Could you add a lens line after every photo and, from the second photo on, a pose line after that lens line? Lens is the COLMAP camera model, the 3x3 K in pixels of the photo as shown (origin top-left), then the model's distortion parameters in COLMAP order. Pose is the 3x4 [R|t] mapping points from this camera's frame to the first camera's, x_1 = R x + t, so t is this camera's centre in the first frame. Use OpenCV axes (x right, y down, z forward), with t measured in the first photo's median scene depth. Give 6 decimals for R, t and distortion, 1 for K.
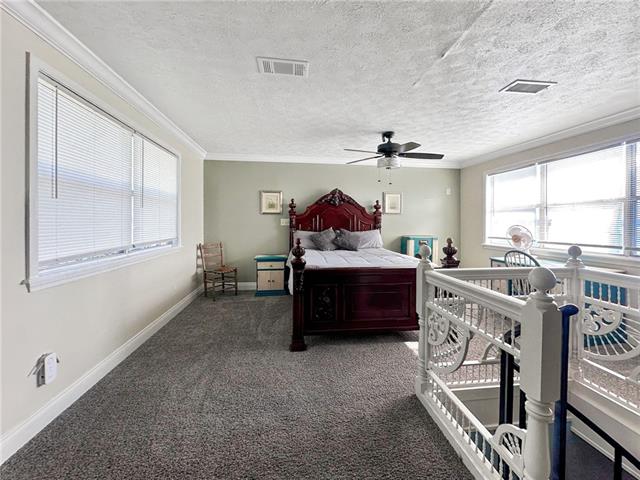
lens RADIAL K [[262.2, 0, 336.1], [0, 262.2, 228.2], [0, 0, 1]] dist [-0.001614, -0.000726]
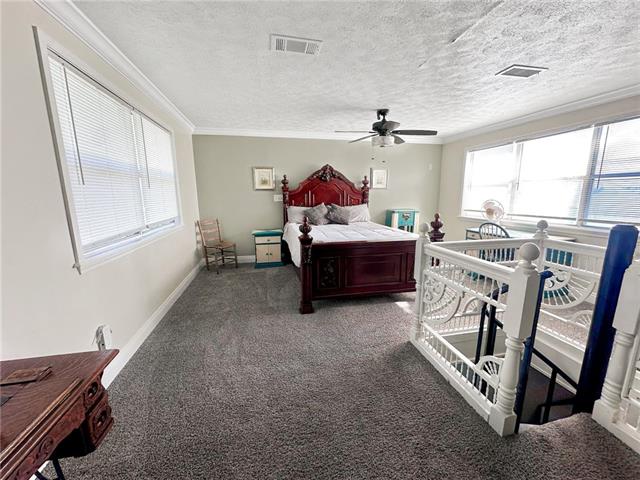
lens RADIAL K [[262.2, 0, 317.3], [0, 262.2, 242.3], [0, 0, 1]] dist [-0.001614, -0.000726]
pose [[0.996484, -0.025551, 0.079798, -0.203289], [0.011078, 0.984185, 0.176797, -0.052445], [-0.083053, -0.175291, 0.981007, -0.100293]]
